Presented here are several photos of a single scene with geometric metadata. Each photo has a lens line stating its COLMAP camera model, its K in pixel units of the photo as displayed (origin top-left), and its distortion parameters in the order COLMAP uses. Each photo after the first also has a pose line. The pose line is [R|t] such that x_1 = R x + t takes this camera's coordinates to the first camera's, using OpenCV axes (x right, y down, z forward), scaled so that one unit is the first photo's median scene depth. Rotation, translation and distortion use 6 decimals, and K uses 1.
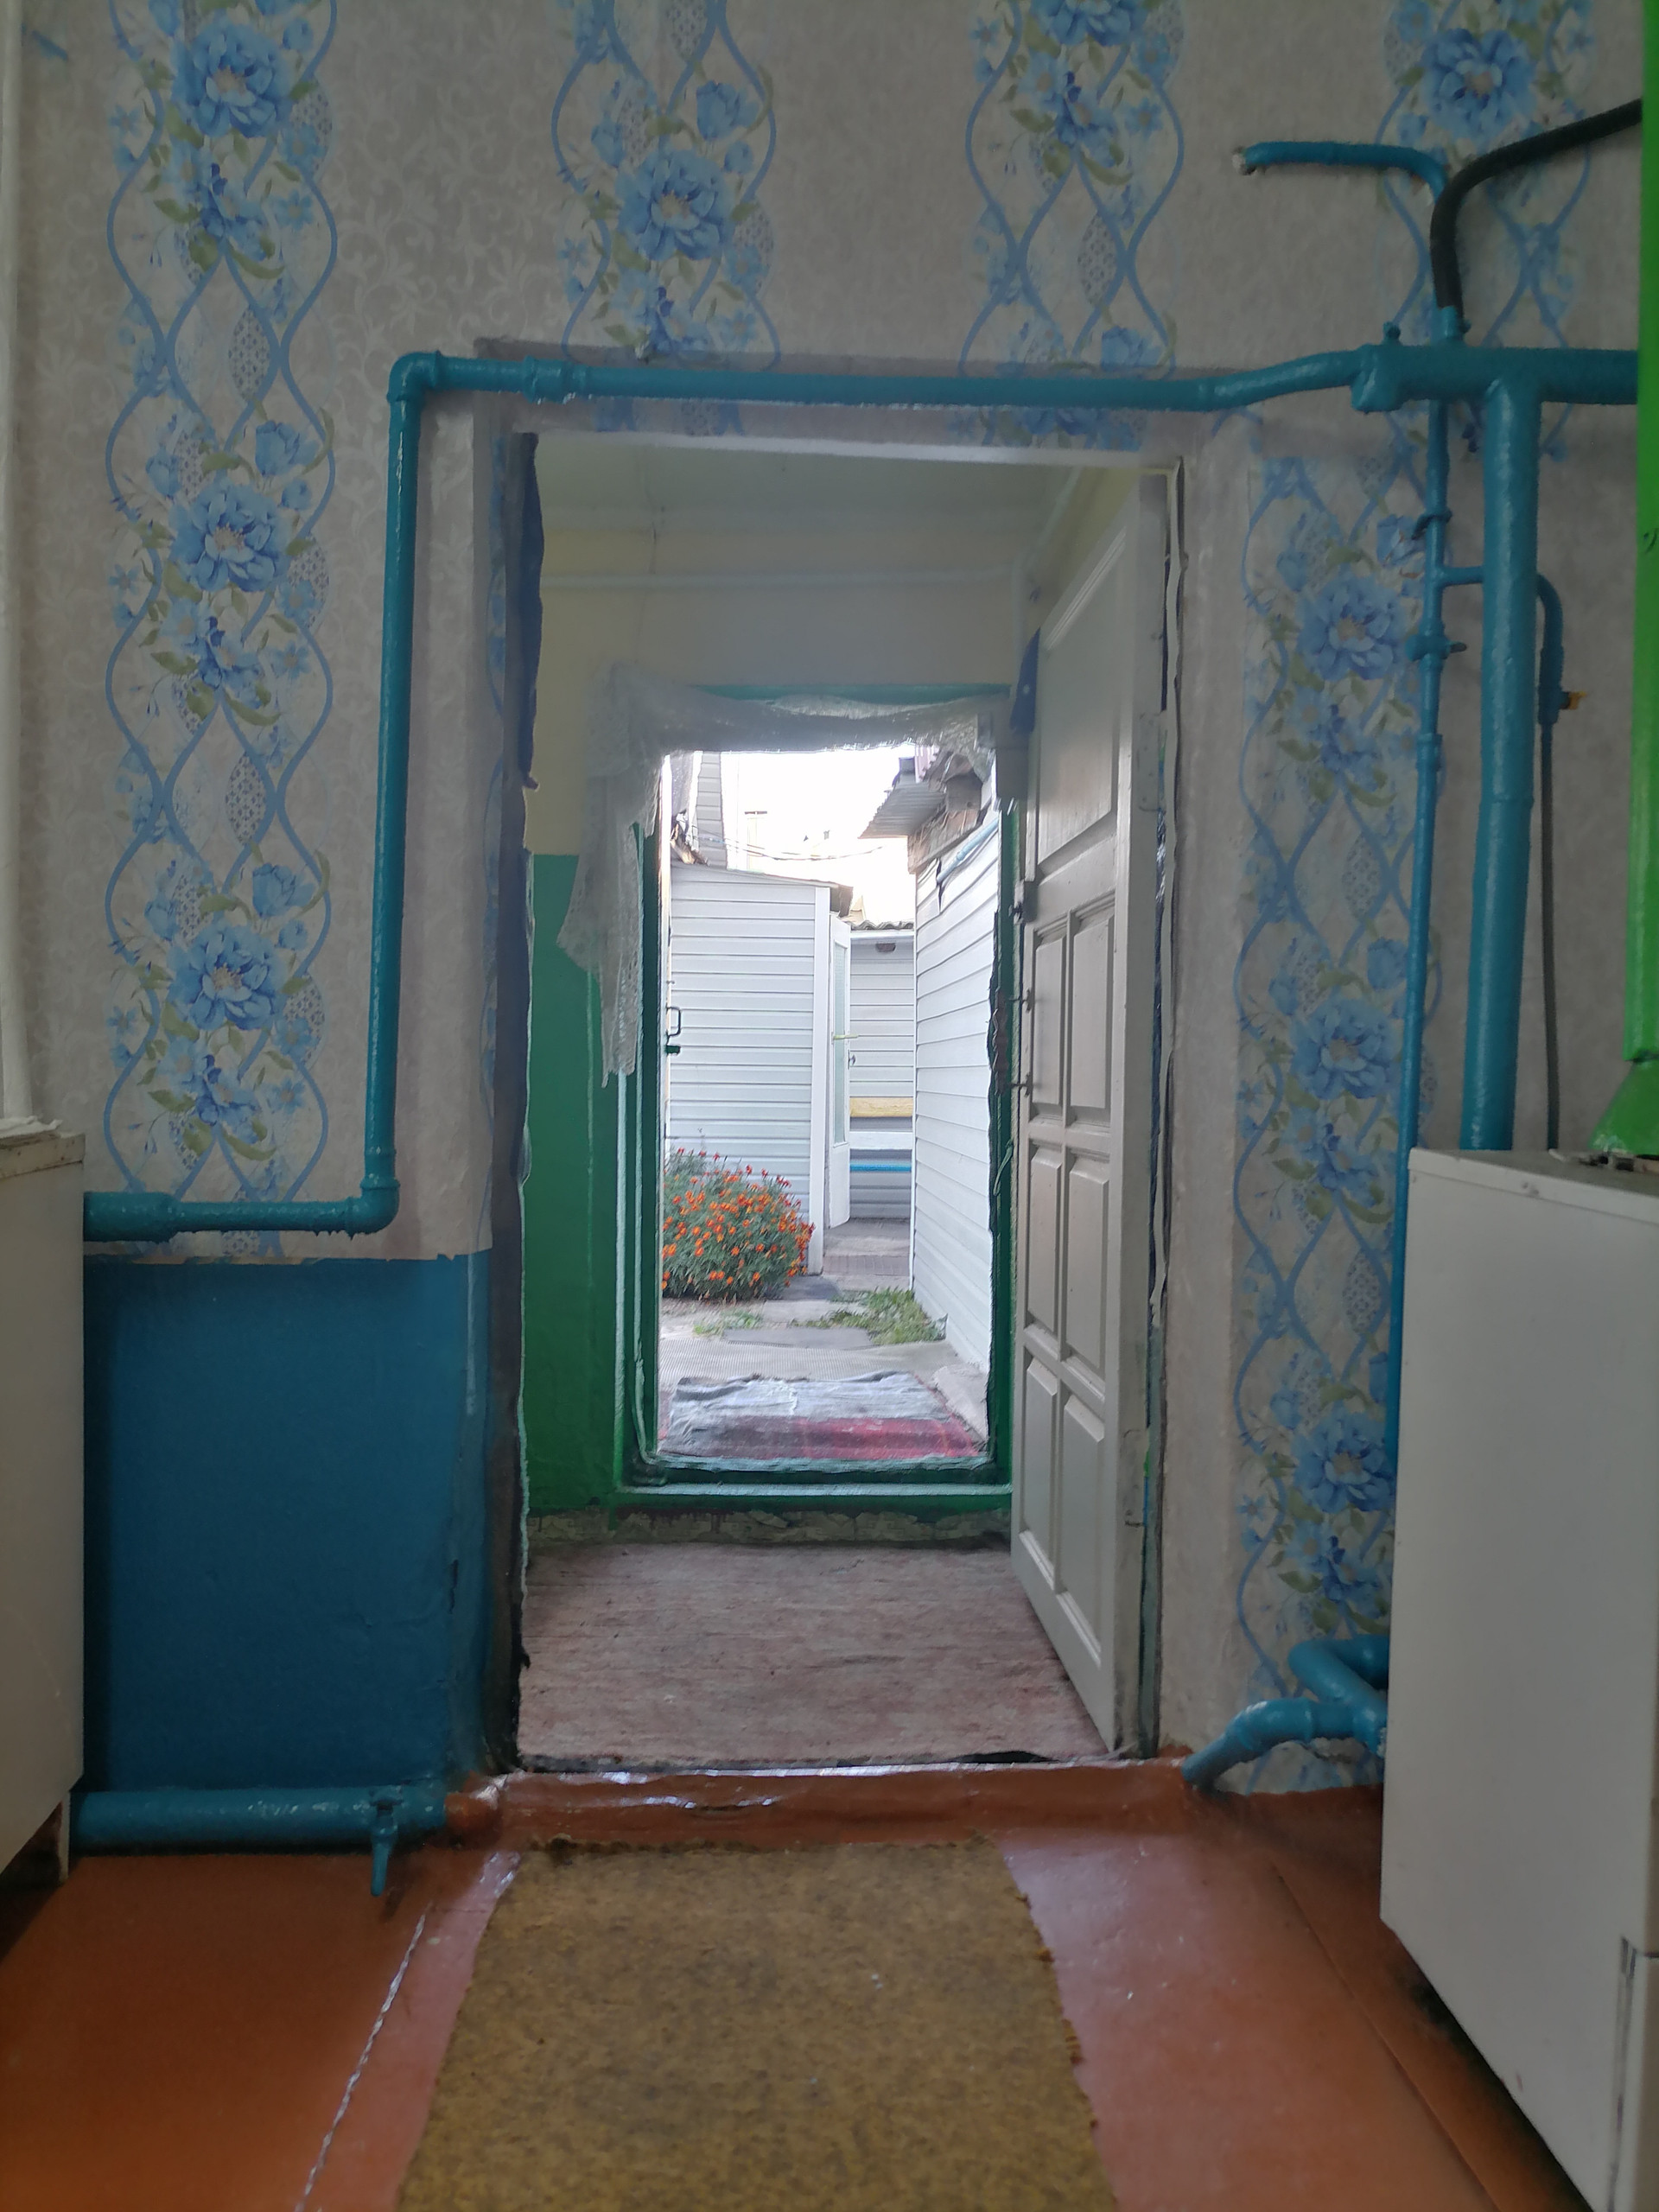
lens RADIAL K [[1674.3, 0, 817.3], [0, 1674.3, 1098.3], [0, 0, 1]] dist [0.030119, -0.003770]
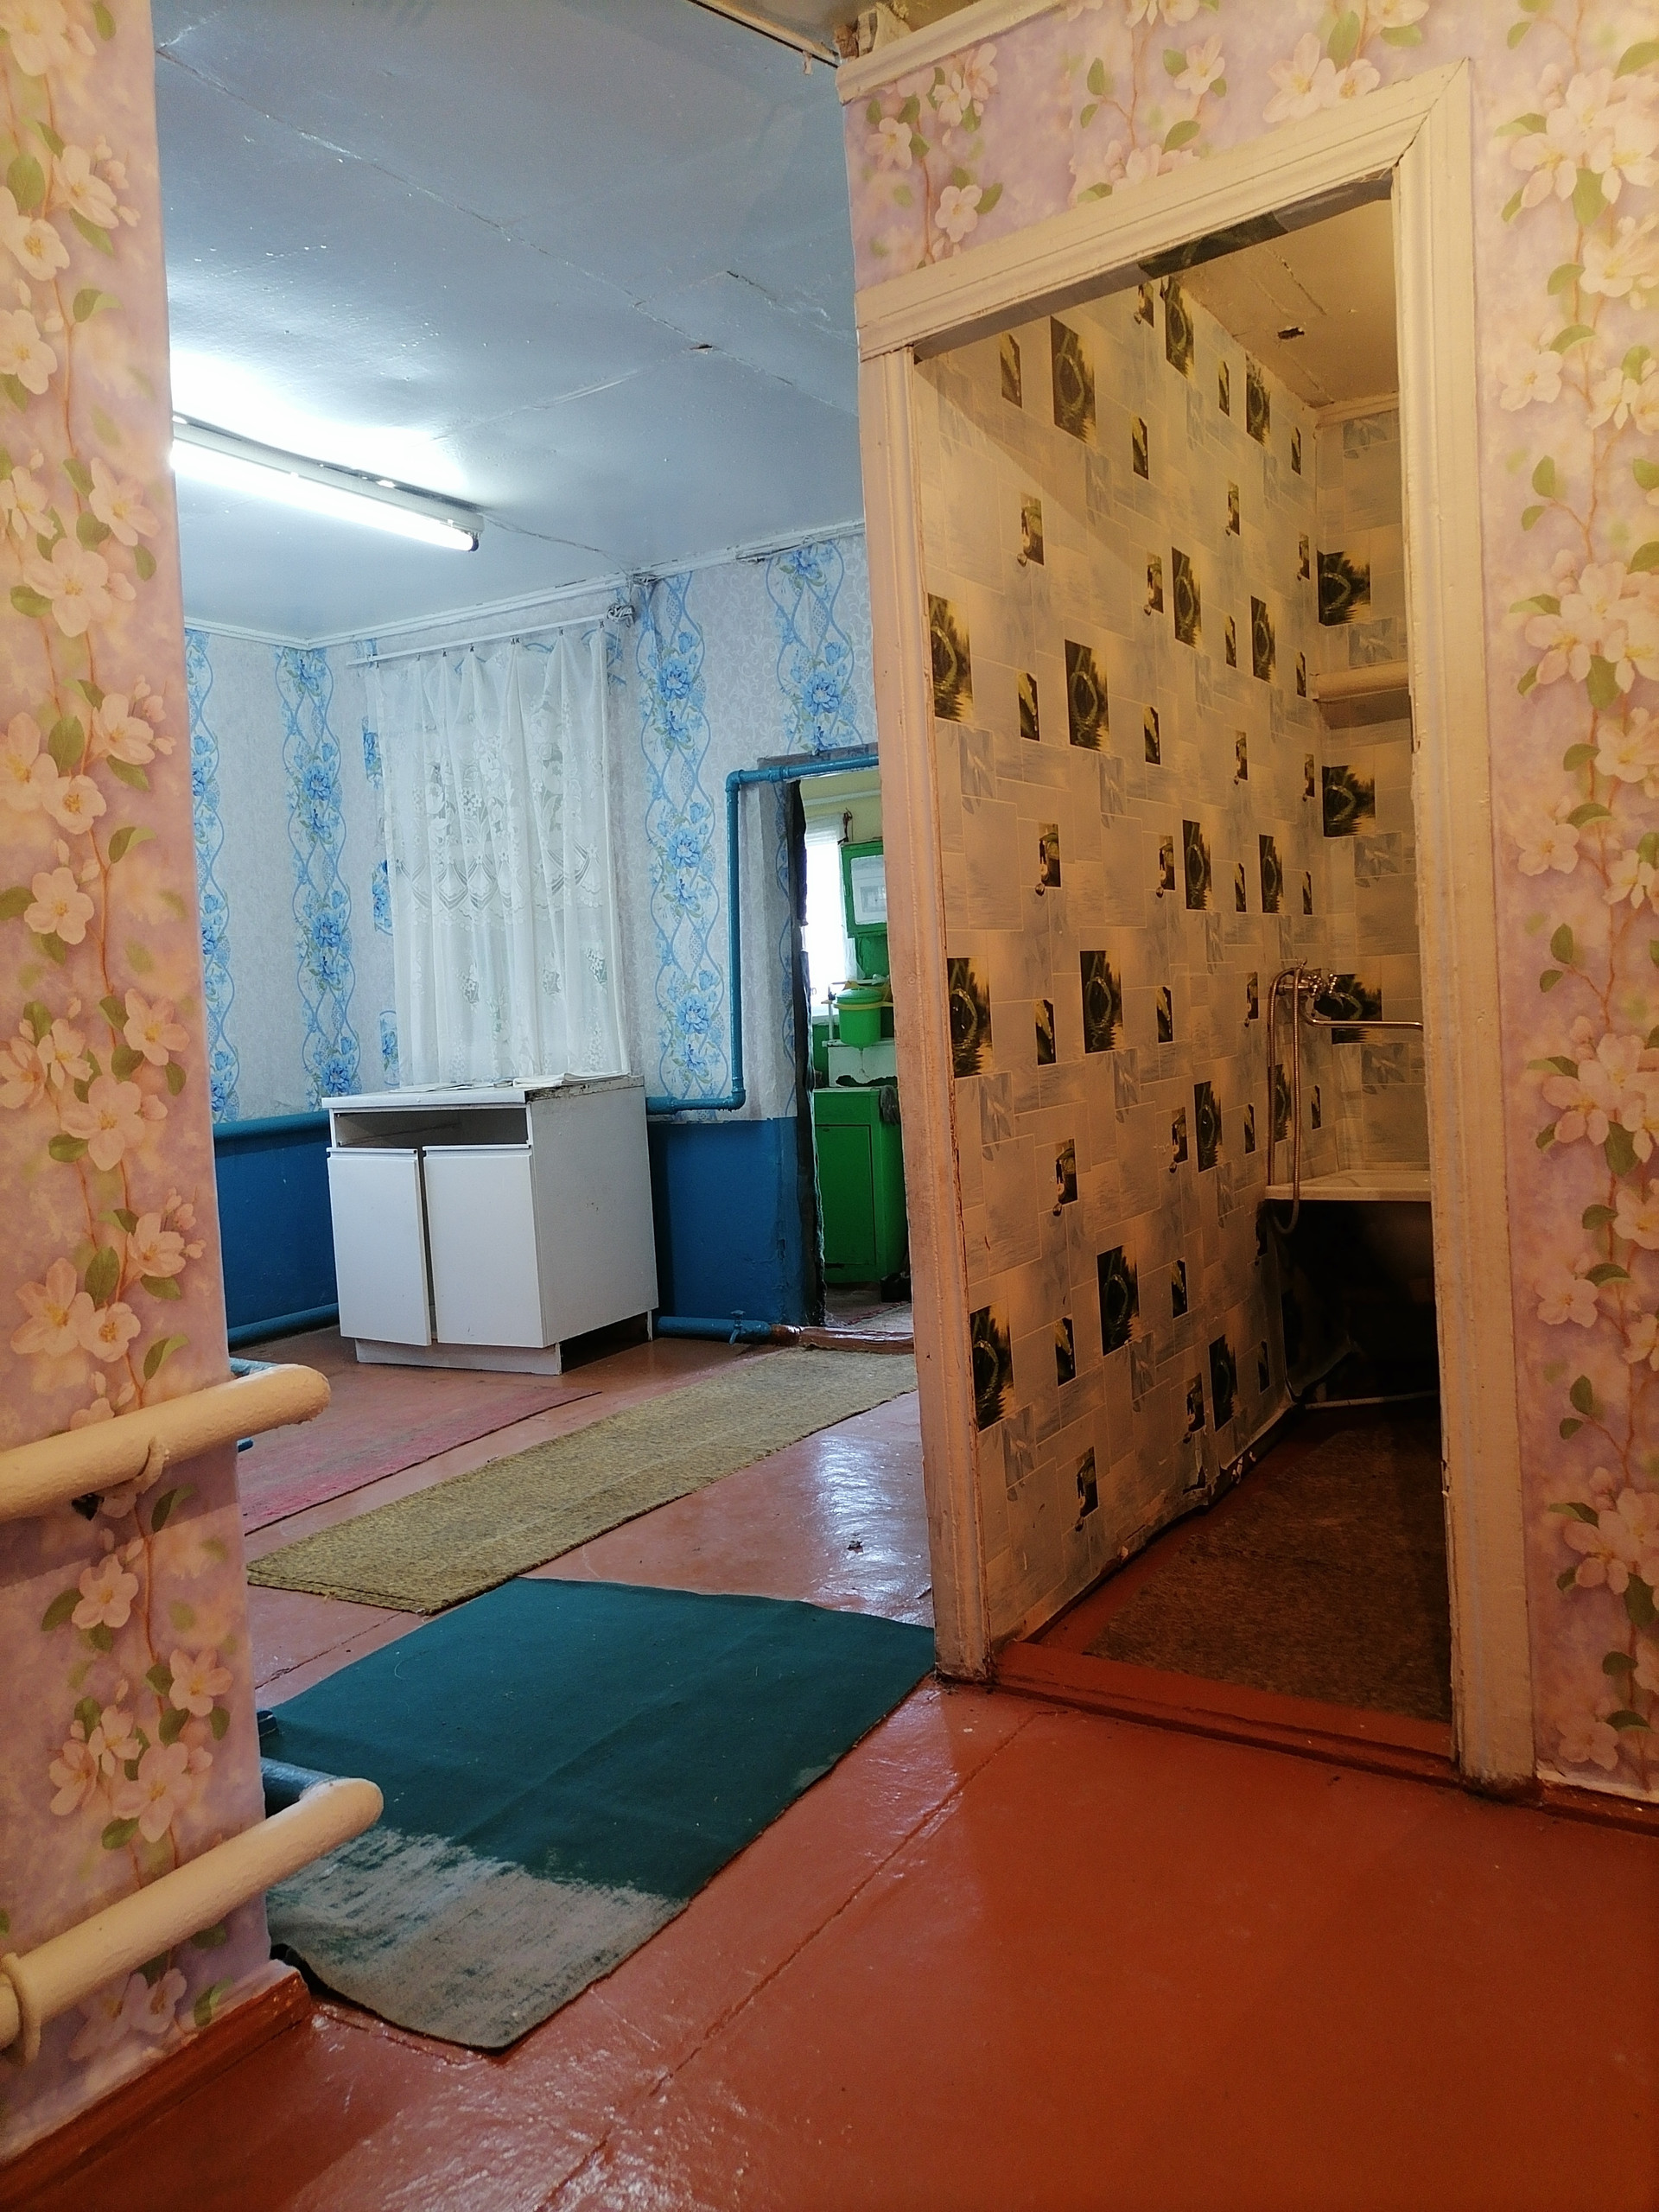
lens RADIAL K [[1678.5, 0, 842.0], [0, 1678.5, 1100.0], [0, 0, 1]] dist [0.015482, 0.008649]
pose [[0.842634, -0.031723, -0.537551, 1.234720], [0.050479, 0.998521, 0.020201, 0.020084], [0.536115, -0.044157, 0.842989, -1.079510]]
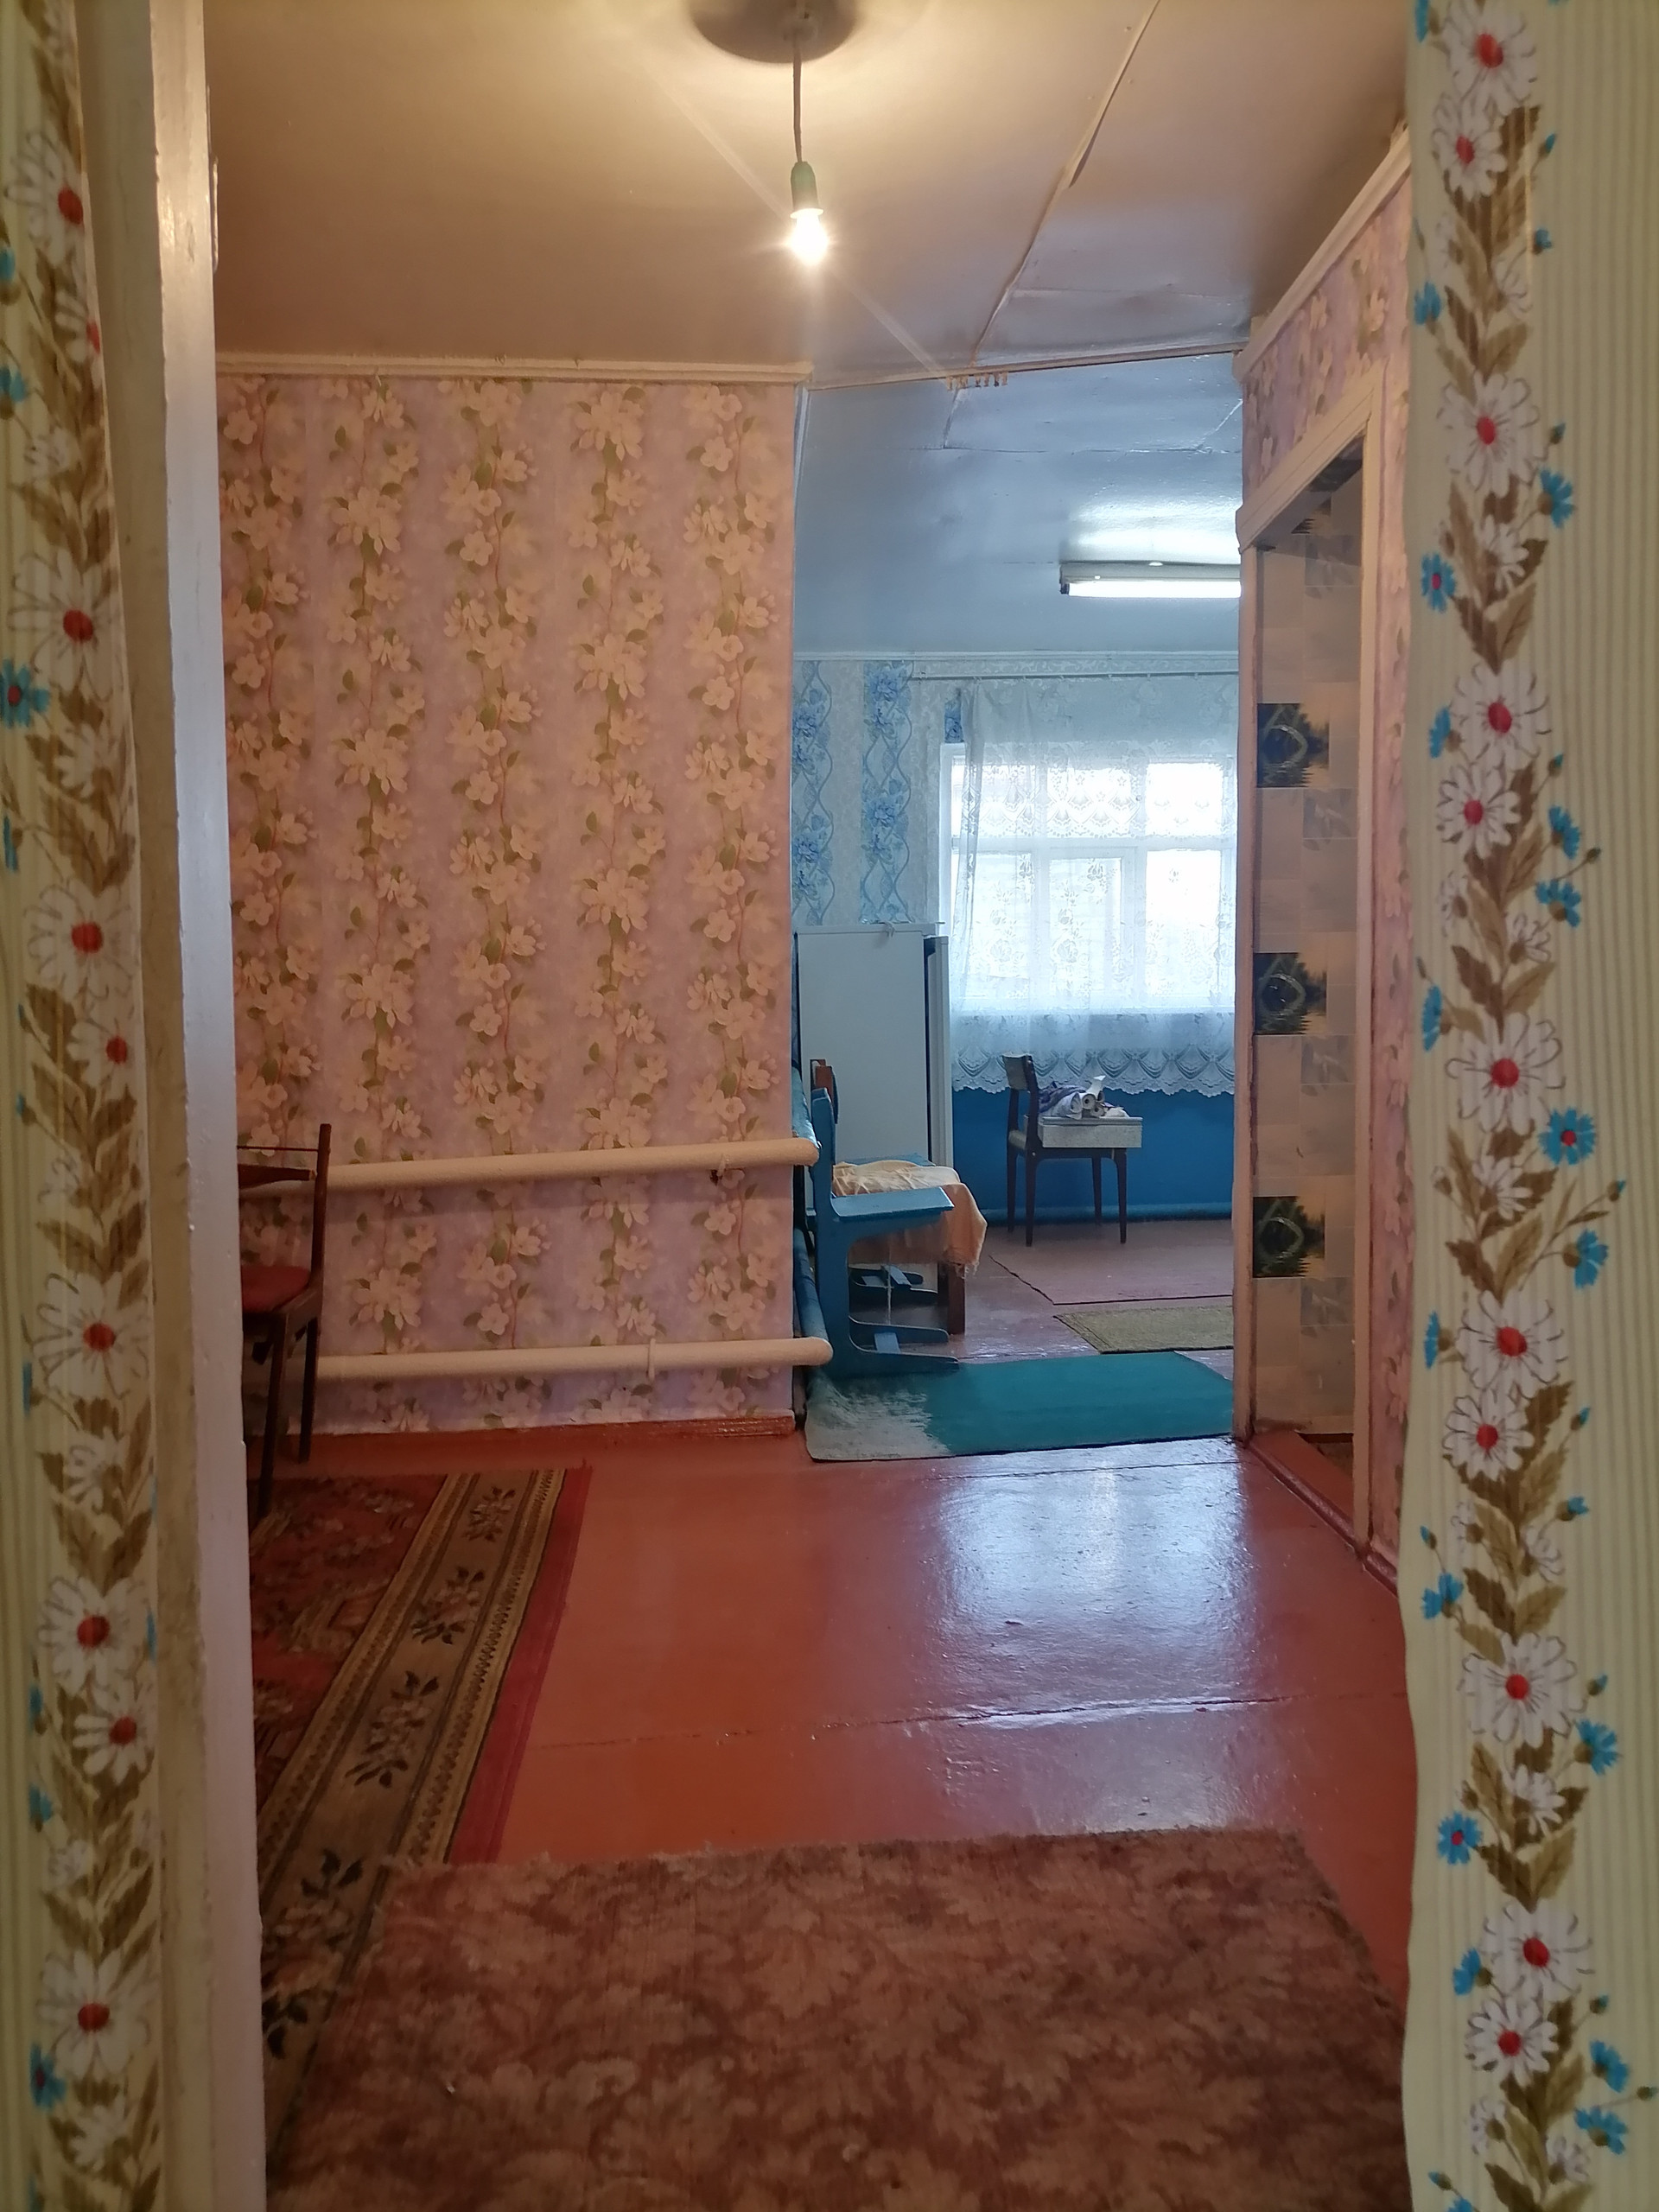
lens RADIAL K [[1721.0, 0, 829.5], [0, 1721.0, 1106.0], [0, 0, 1]] dist [0.043707, -0.042031]
pose [[0.073585, 0.056754, -0.995673, 2.458140], [-0.024347, 0.998184, 0.055097, 0.018097], [0.996992, 0.020187, 0.074833, -0.611878]]
